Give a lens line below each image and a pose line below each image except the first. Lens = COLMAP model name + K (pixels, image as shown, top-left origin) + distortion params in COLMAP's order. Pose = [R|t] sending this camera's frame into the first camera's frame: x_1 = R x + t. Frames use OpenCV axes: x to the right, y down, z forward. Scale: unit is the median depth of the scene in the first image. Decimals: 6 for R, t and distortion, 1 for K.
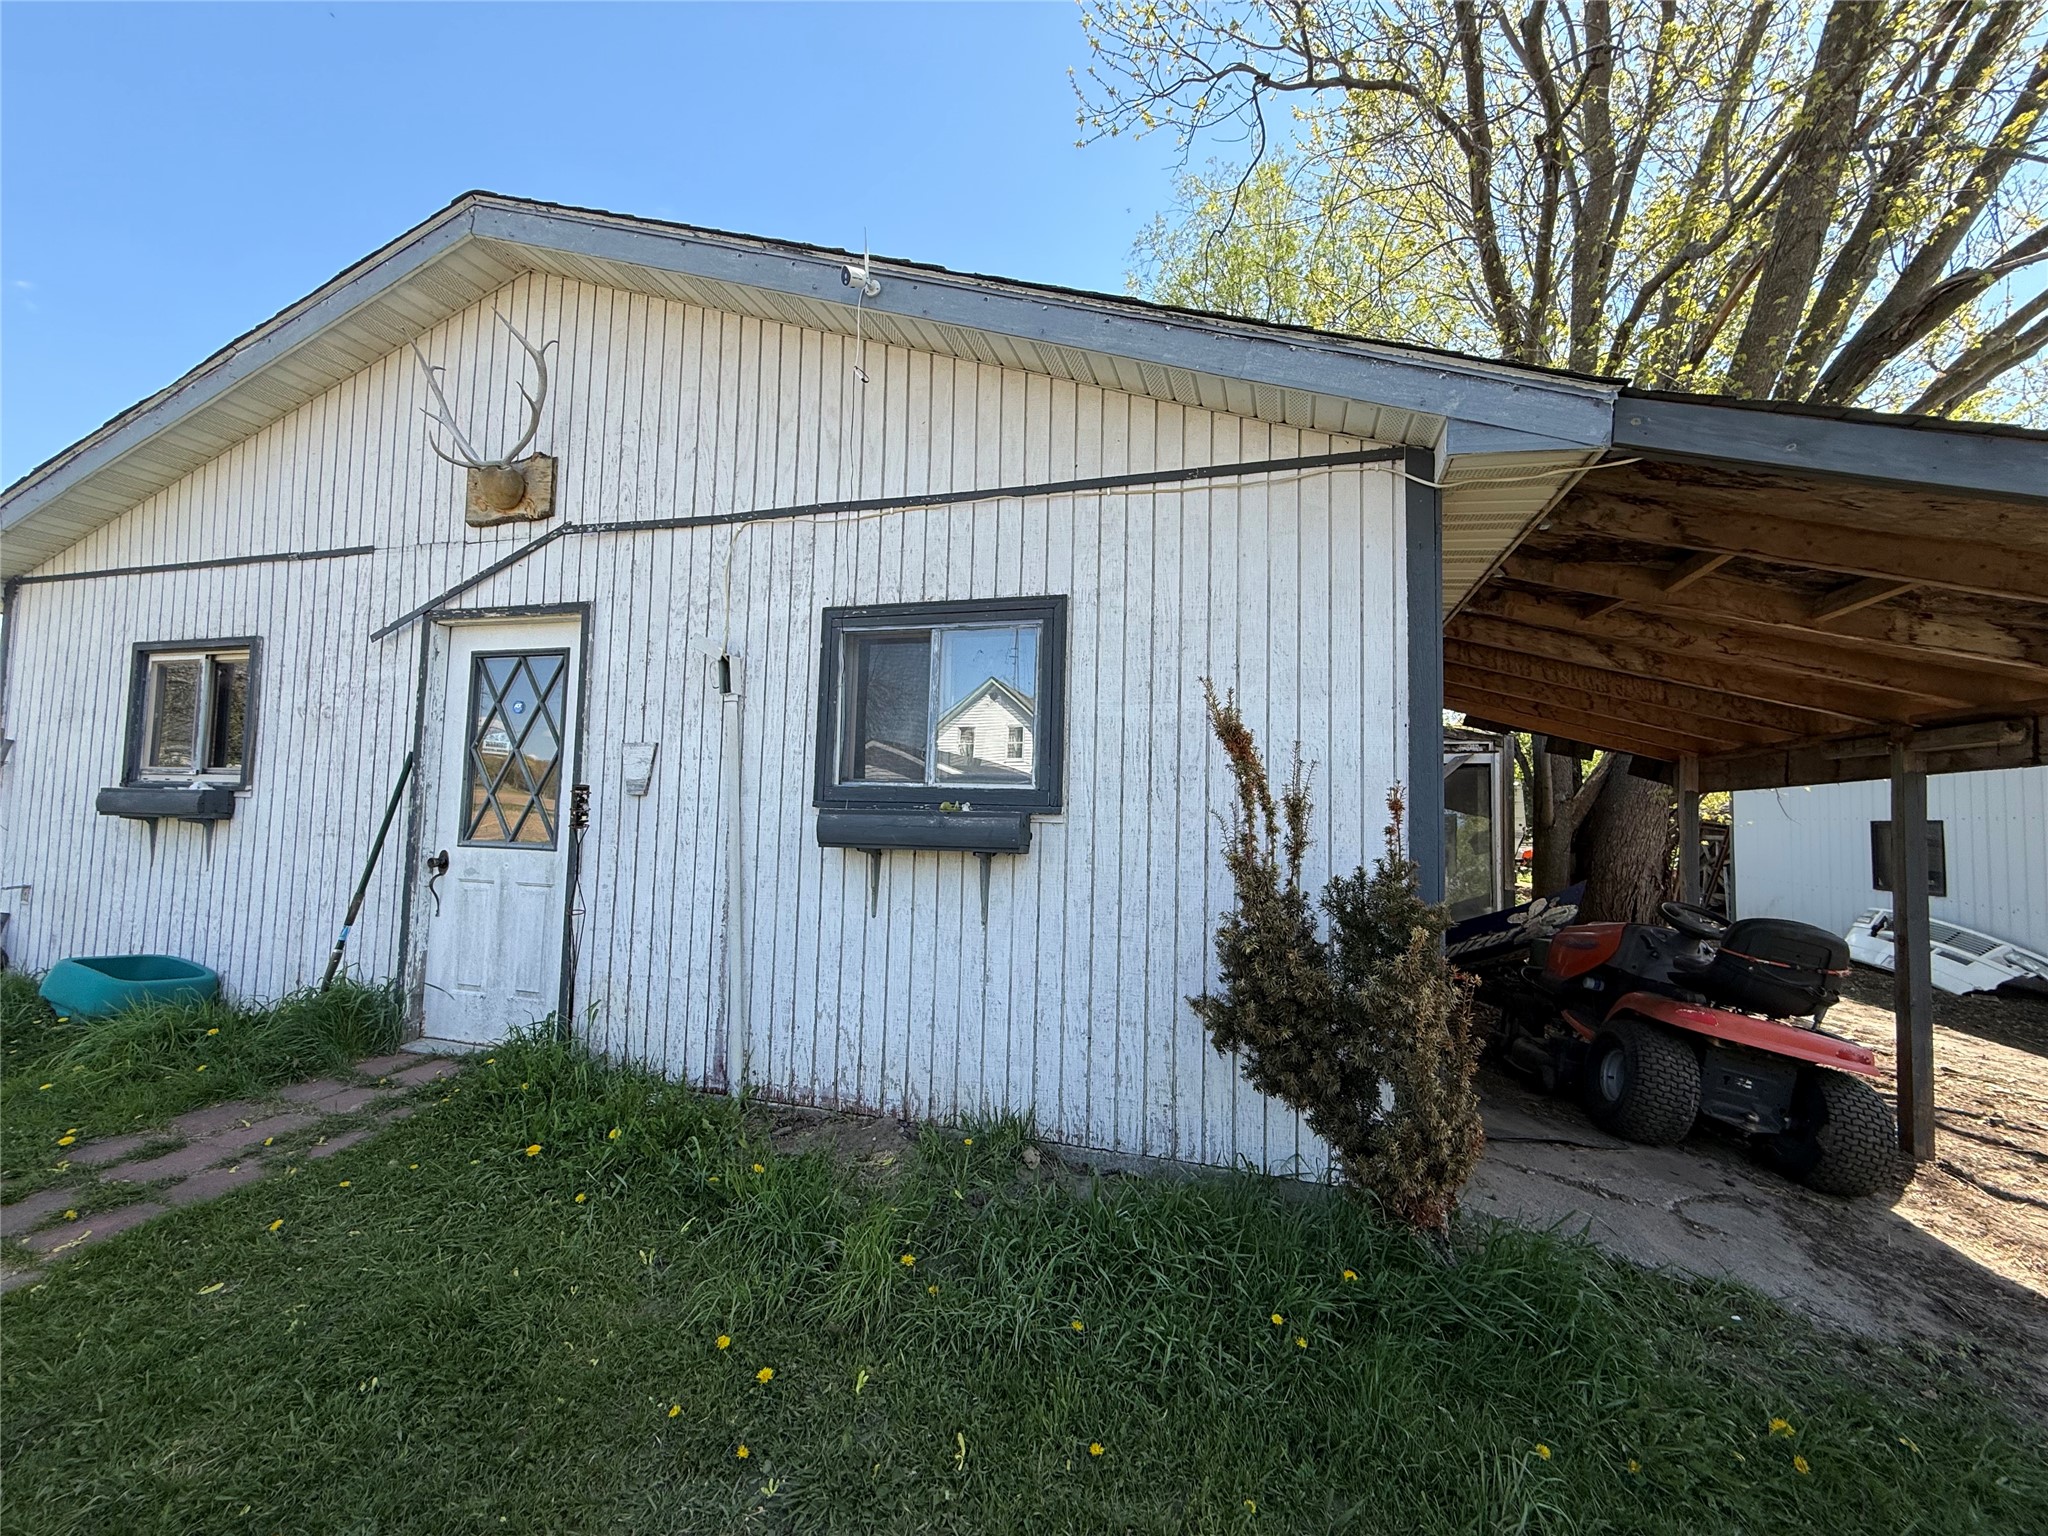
lens RADIAL K [[819.5, 0, 1029.4], [0, 819.5, 768.7], [0, 0, 1]] dist [-0.001707, 0.000274]
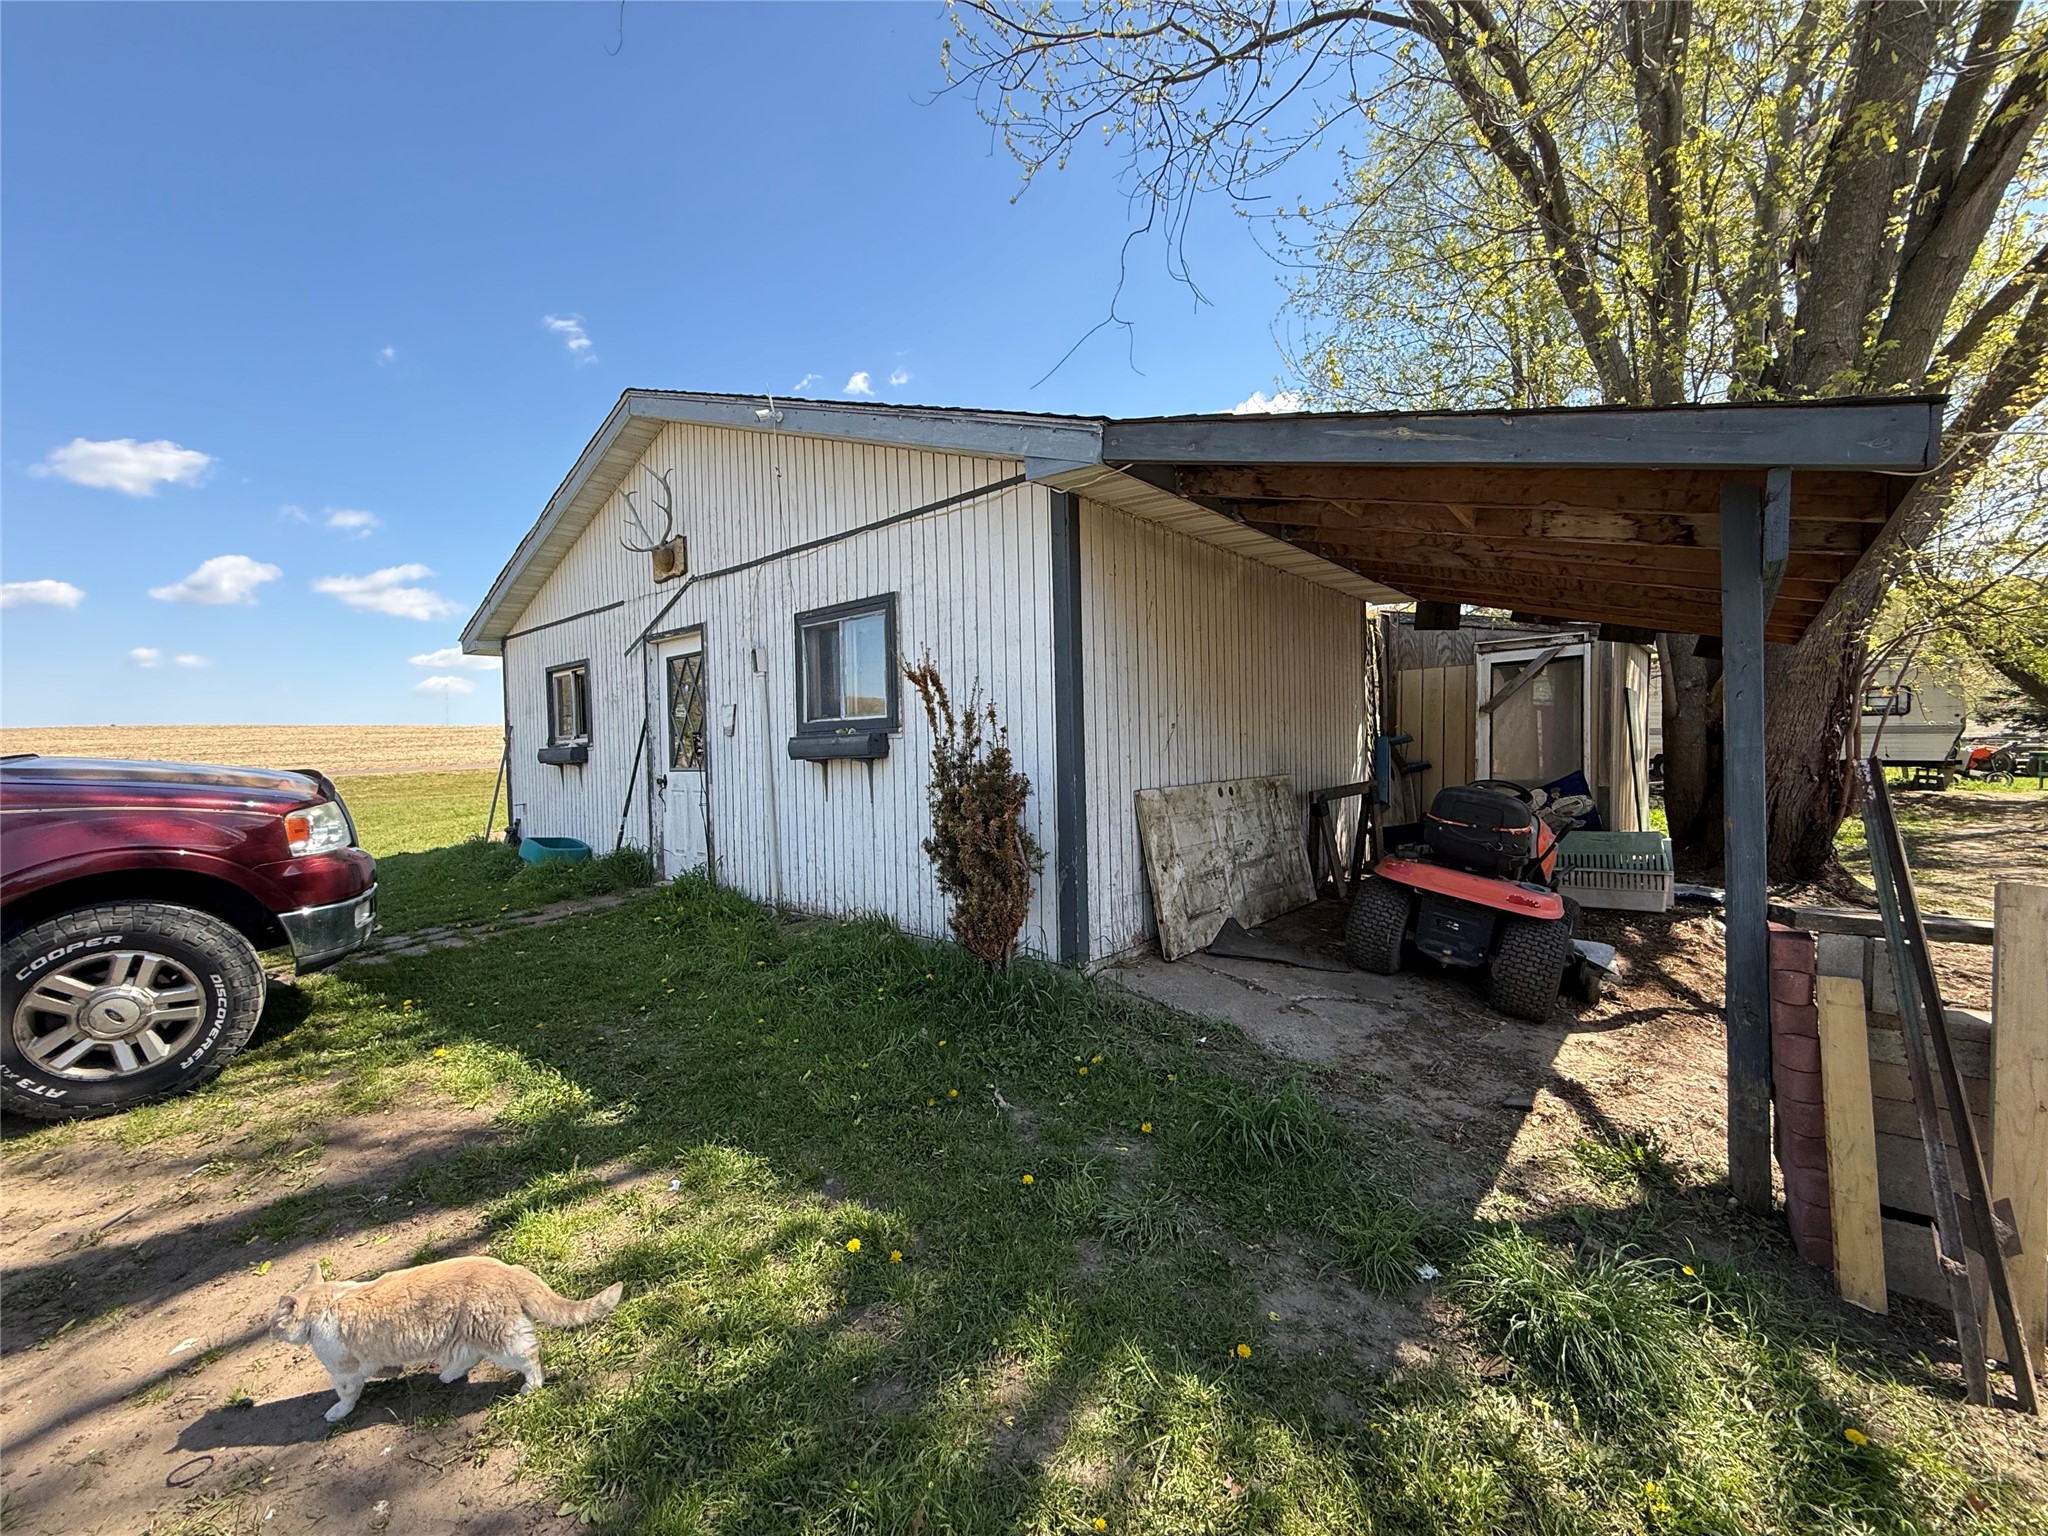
lens RADIAL K [[819.5, 0, 1020.0], [0, 819.5, 767.8], [0, 0, 1]] dist [-0.001707, 0.000274]
pose [[0.910312, -0.040242, -0.411962, 0.802113], [0.072716, 0.995332, 0.063452, 0.036066], [0.407486, -0.087718, 0.908989, -0.315562]]
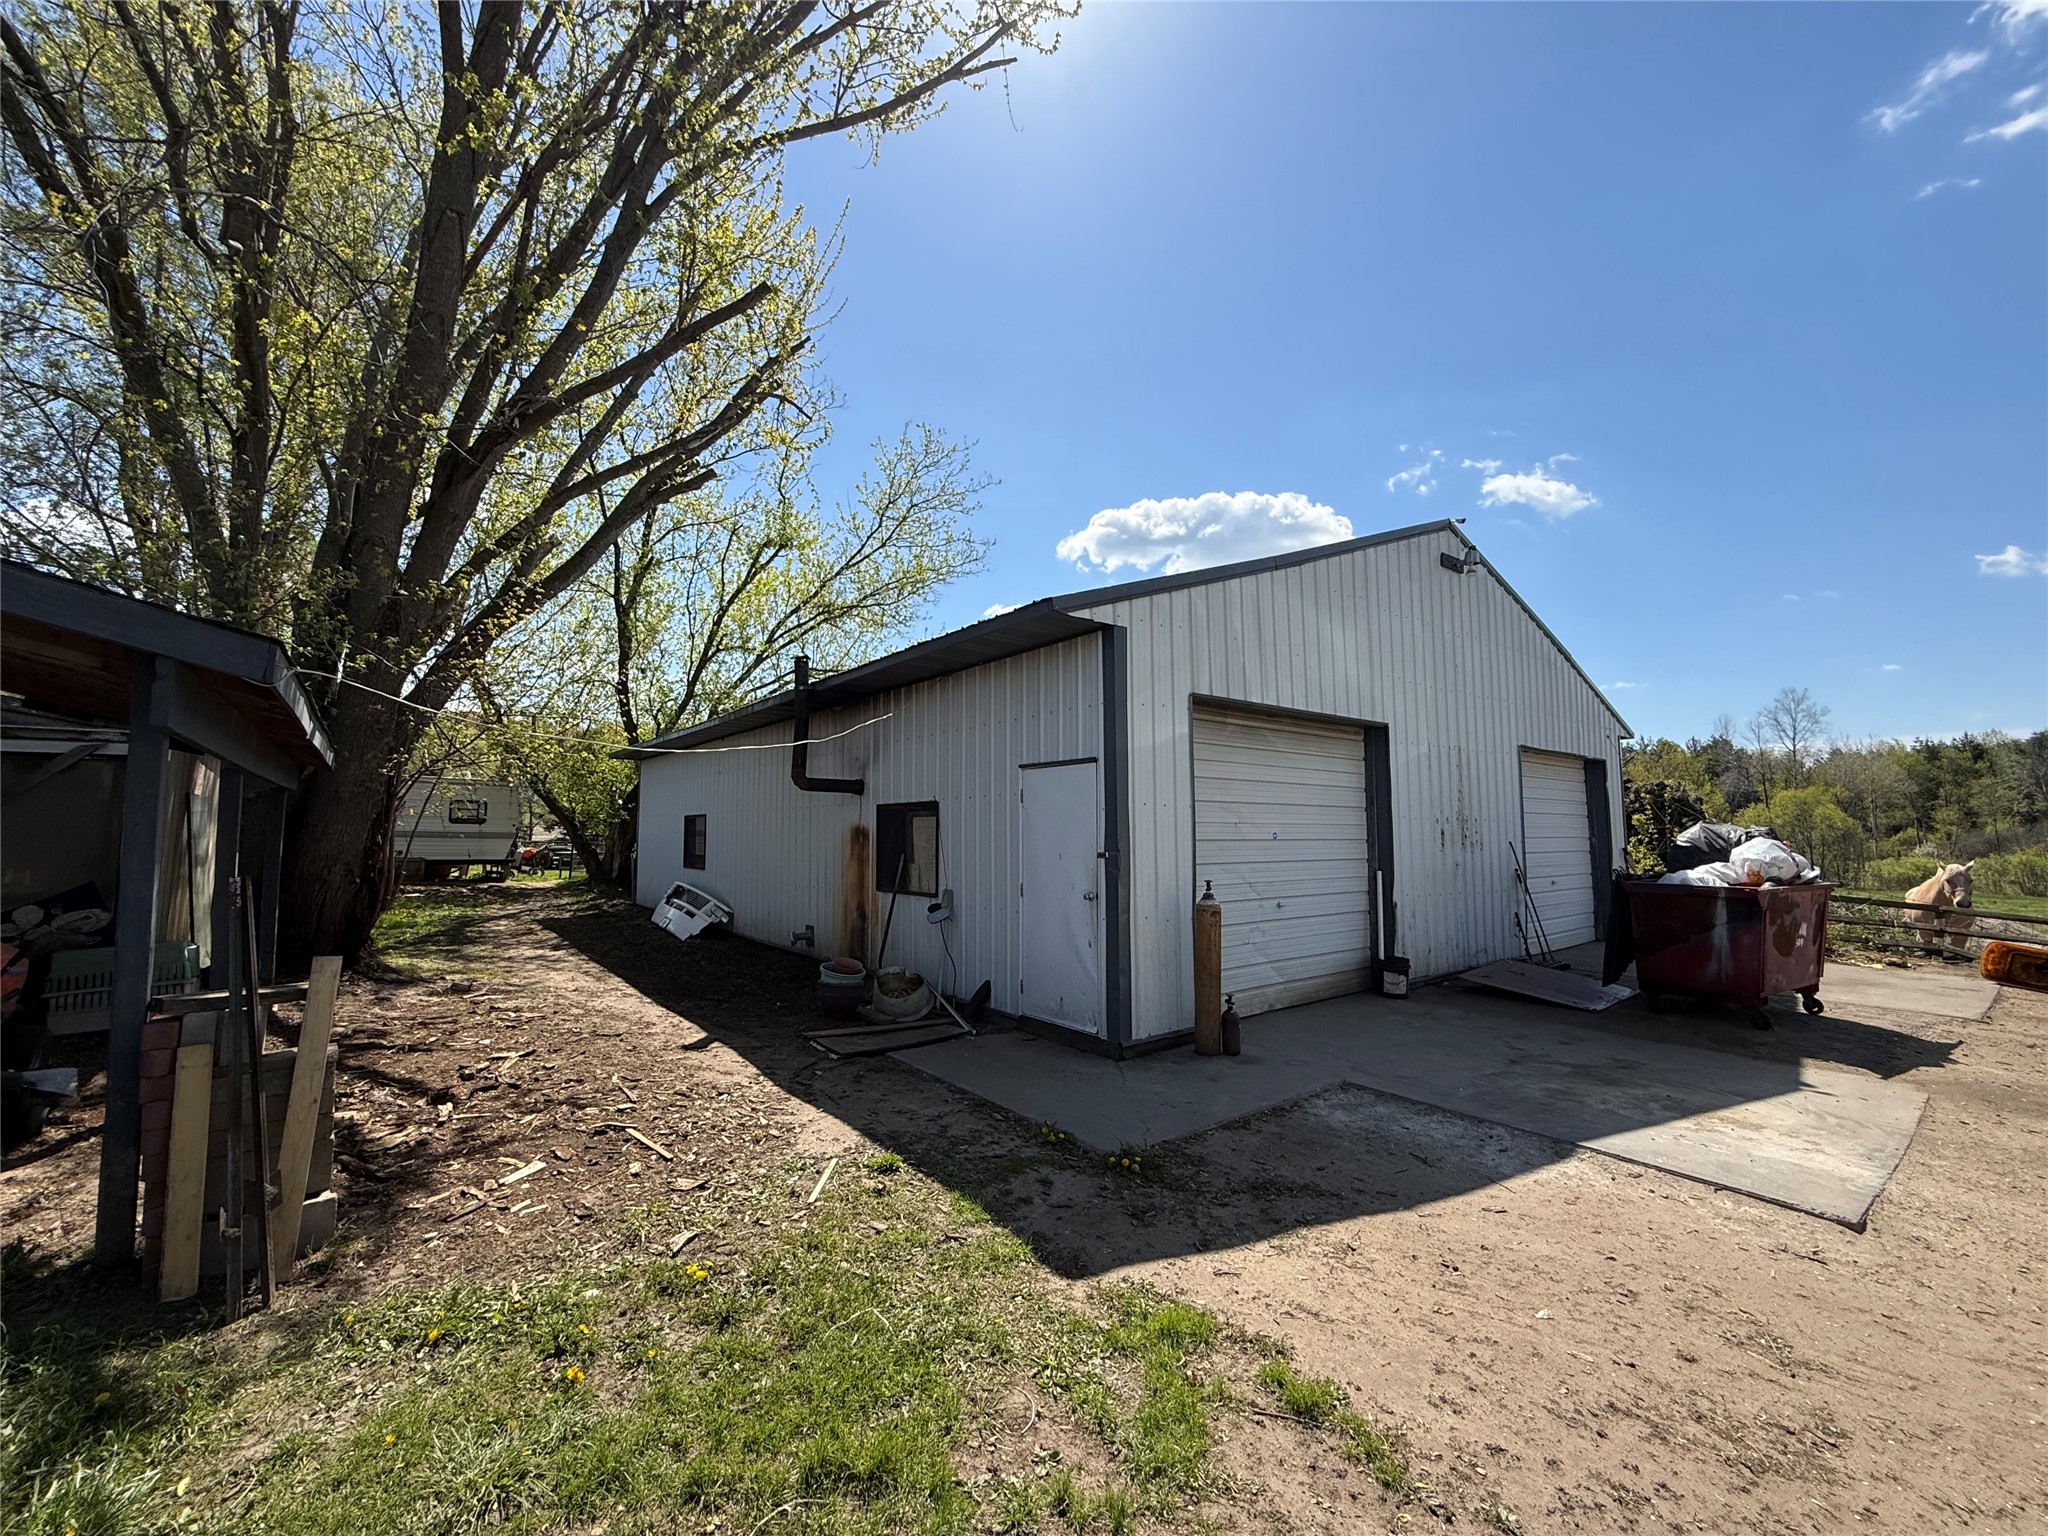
lens RADIAL K [[819.5, 0, 1014.1], [0, 819.5, 764.5], [0, 0, 1]] dist [-0.001707, 0.000274]
pose [[0.585694, 0.035328, 0.809762, 0.923909], [-0.028186, 0.999333, -0.023212, -0.008766], [-0.810042, -0.009229, 0.586299, -0.678515]]
